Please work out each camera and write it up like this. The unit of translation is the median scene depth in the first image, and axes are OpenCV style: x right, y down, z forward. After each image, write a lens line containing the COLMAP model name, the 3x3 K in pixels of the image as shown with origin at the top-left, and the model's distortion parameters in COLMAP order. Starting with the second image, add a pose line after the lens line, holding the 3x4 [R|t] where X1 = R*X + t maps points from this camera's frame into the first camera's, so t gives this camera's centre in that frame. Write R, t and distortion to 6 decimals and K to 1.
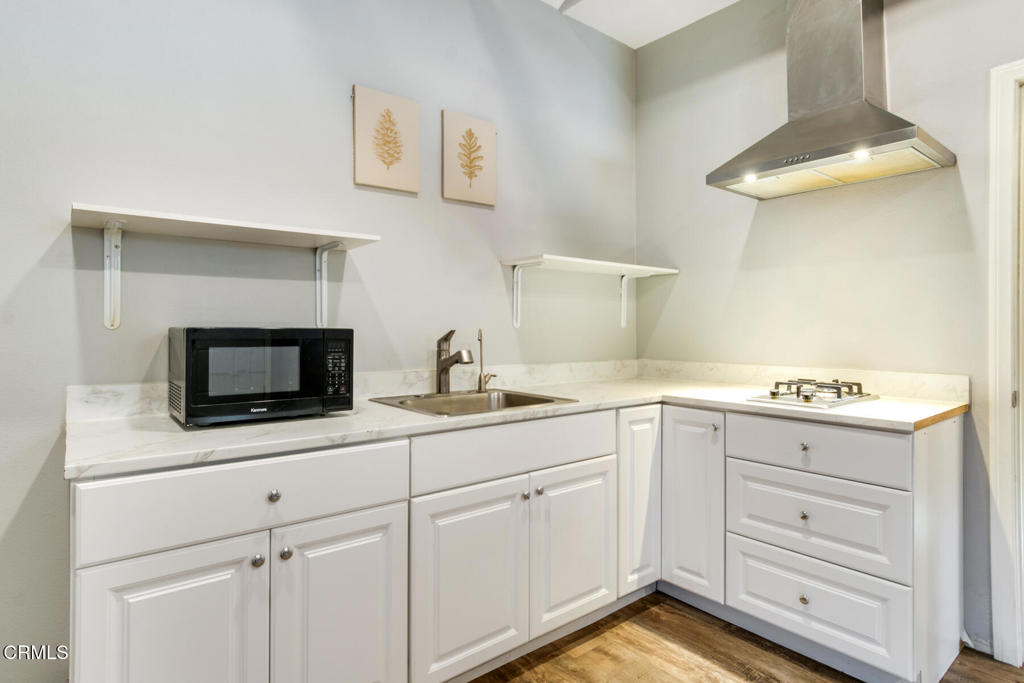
lens RADIAL K [[543.1, 0, 507.8], [0, 543.1, 333.1], [0, 0, 1]] dist [0.003985, -0.002379]
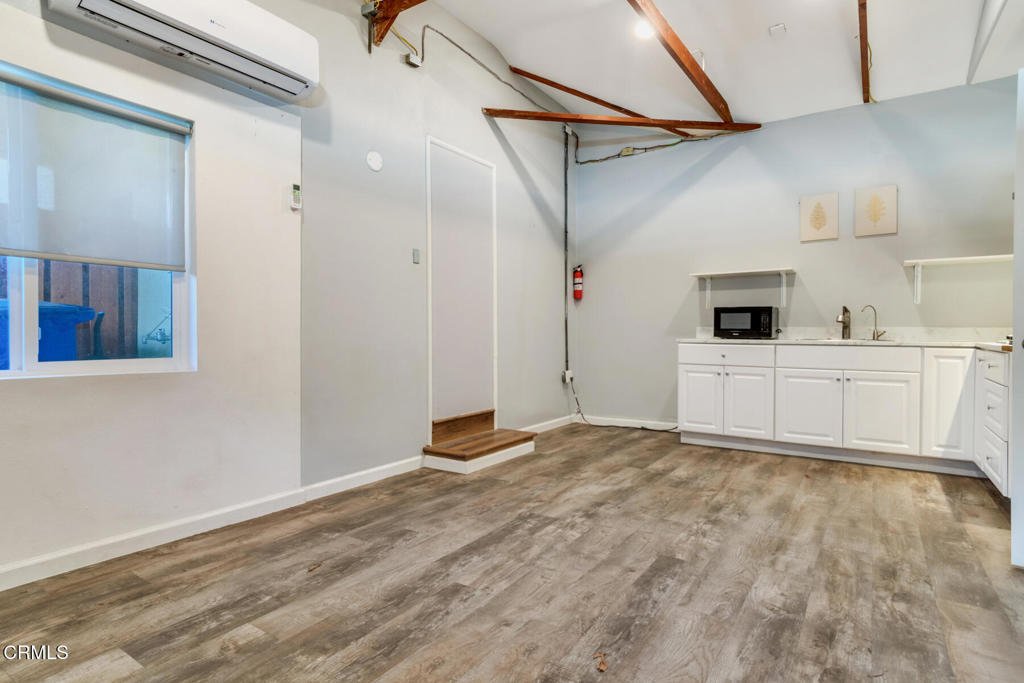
lens RADIAL K [[543.1, 0, 510.5], [0, 543.1, 337.5], [0, 0, 1]] dist [0.003985, -0.002379]
pose [[0.309236, 0.013971, -0.950883, 1.727194], [-0.006277, 0.999900, 0.012650, 0.110640], [0.950965, 0.002056, 0.309293, -0.953553]]
